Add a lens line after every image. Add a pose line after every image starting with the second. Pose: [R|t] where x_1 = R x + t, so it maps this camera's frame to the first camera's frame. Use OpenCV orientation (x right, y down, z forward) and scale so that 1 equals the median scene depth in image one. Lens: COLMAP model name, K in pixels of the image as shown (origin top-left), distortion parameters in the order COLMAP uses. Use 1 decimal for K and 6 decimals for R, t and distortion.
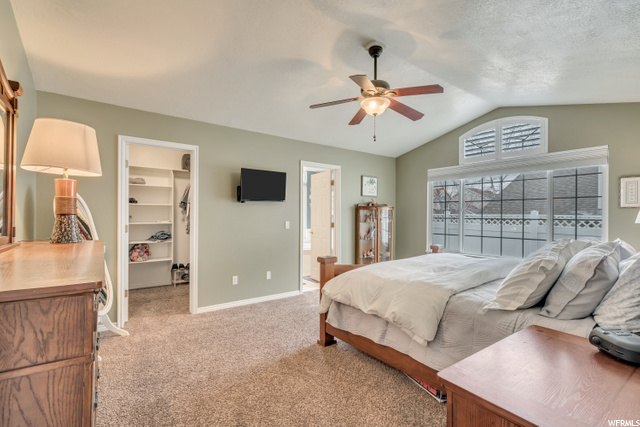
lens RADIAL K [[293.8, 0, 321.4], [0, 293.8, 214.8], [0, 0, 1]] dist [-0.008690, 0.000272]
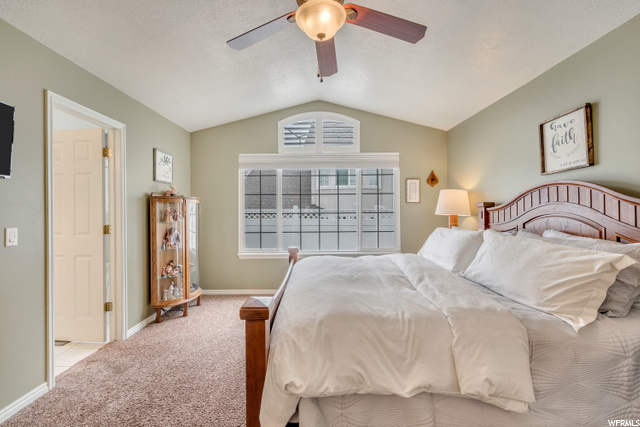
lens RADIAL K [[293.8, 0, 318.9], [0, 293.8, 207.4], [0, 0, 1]] dist [-0.008690, 0.000272]
pose [[0.604536, -0.001513, 0.796576, -0.159166], [0.009265, 0.999944, -0.005132, -0.000387], [-0.796524, 0.010483, 0.604517, 0.360592]]
